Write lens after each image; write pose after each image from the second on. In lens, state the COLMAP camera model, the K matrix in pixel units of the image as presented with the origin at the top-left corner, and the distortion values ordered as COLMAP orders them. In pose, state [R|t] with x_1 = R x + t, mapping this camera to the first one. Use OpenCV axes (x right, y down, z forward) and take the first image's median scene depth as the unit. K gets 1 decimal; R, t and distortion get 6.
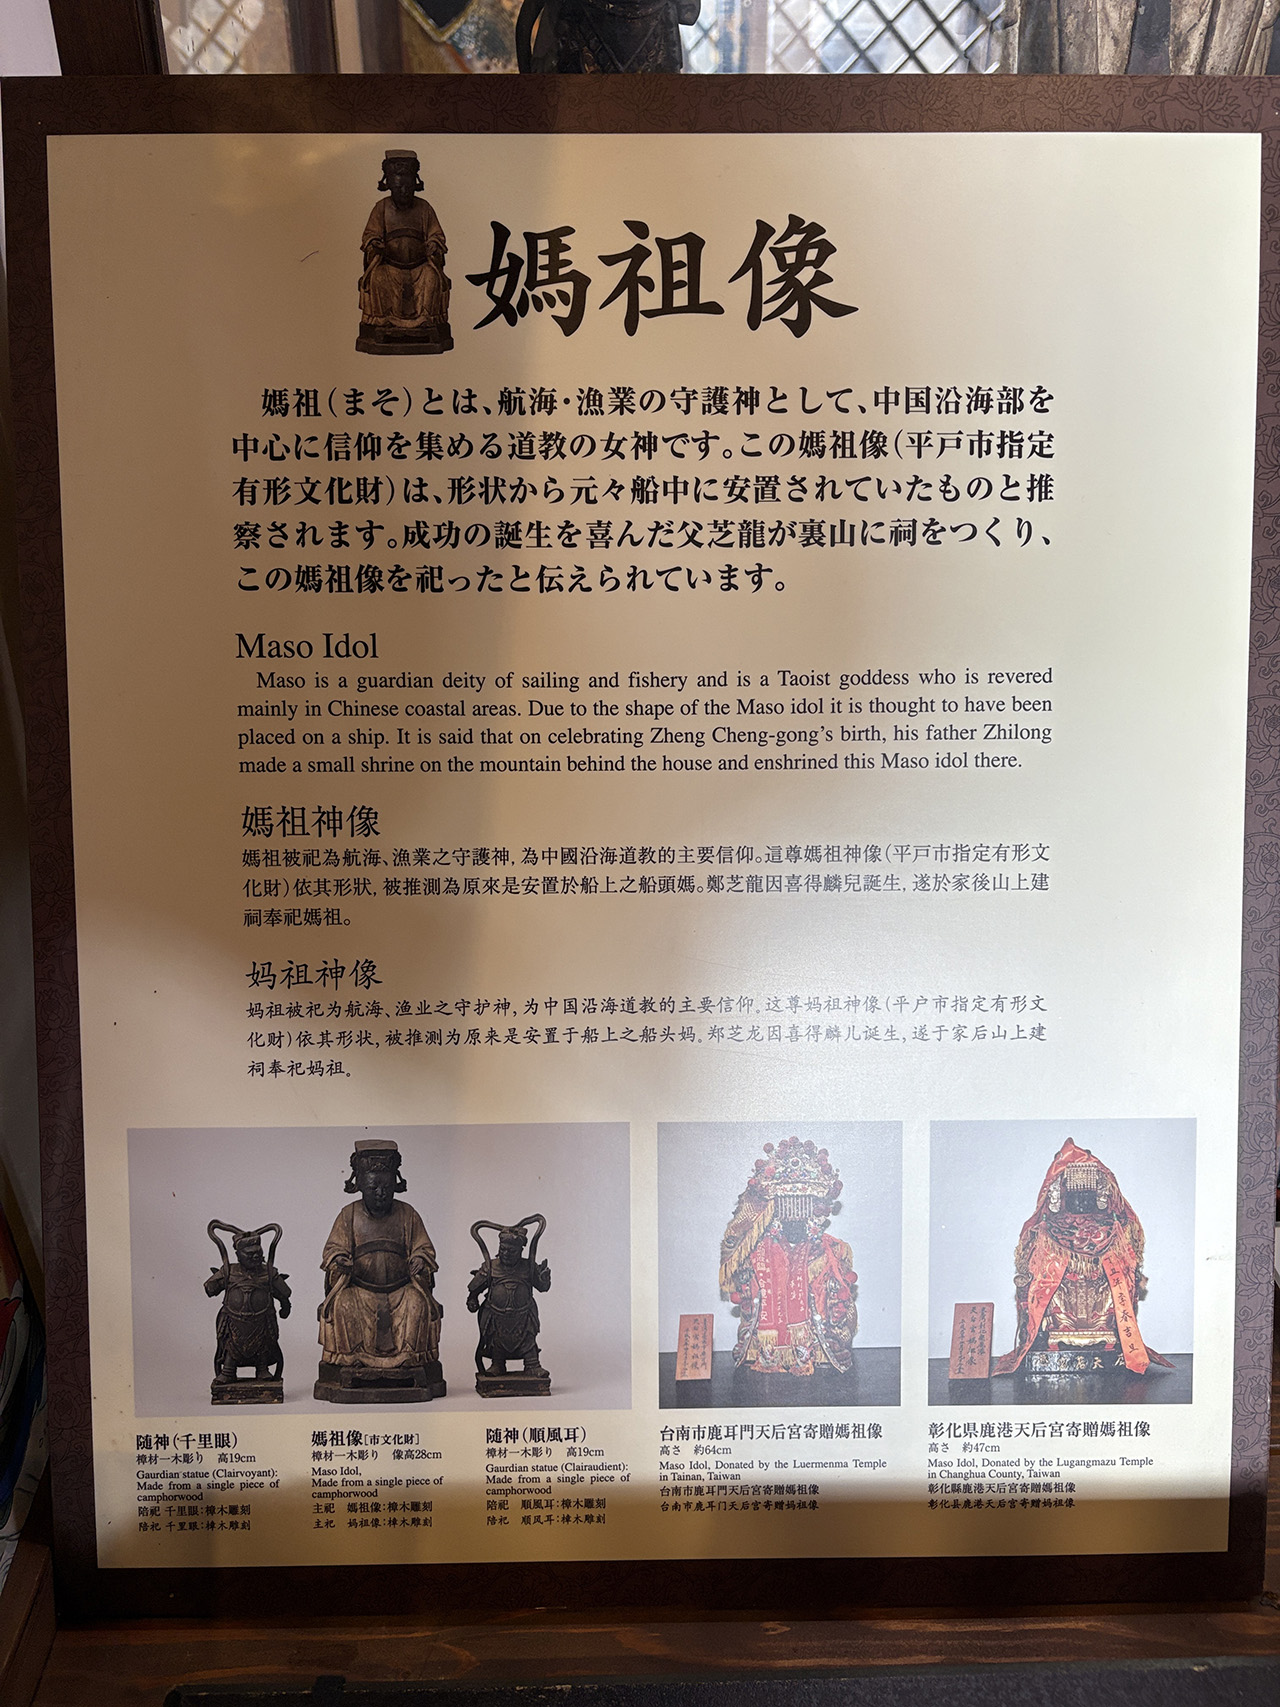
lens RADIAL K [[1285.2, 0, 640.0], [0, 1285.2, 853.5], [0, 0, 1]] dist [0.044511, -0.062963]
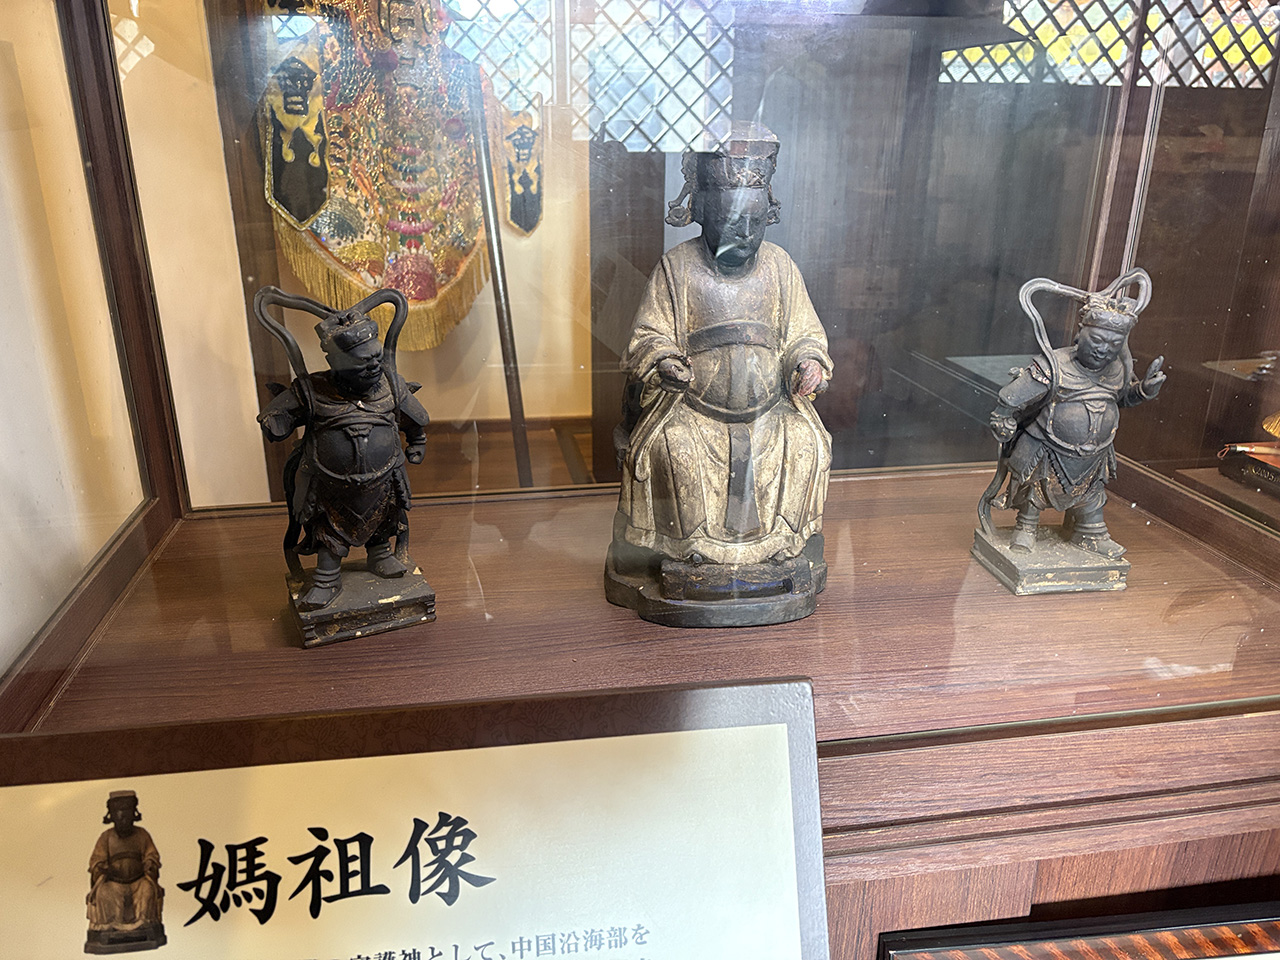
lens RADIAL K [[963.7, 0, 643.9], [0, 963.7, 477.4], [0, 0, 1]] dist [0.044511, -0.062963]
pose [[0.990845, -0.038346, 0.129443, 0.205771], [0.056892, 0.988119, -0.142773, -0.674082], [-0.122431, 0.148830, 0.981255, -0.035721]]
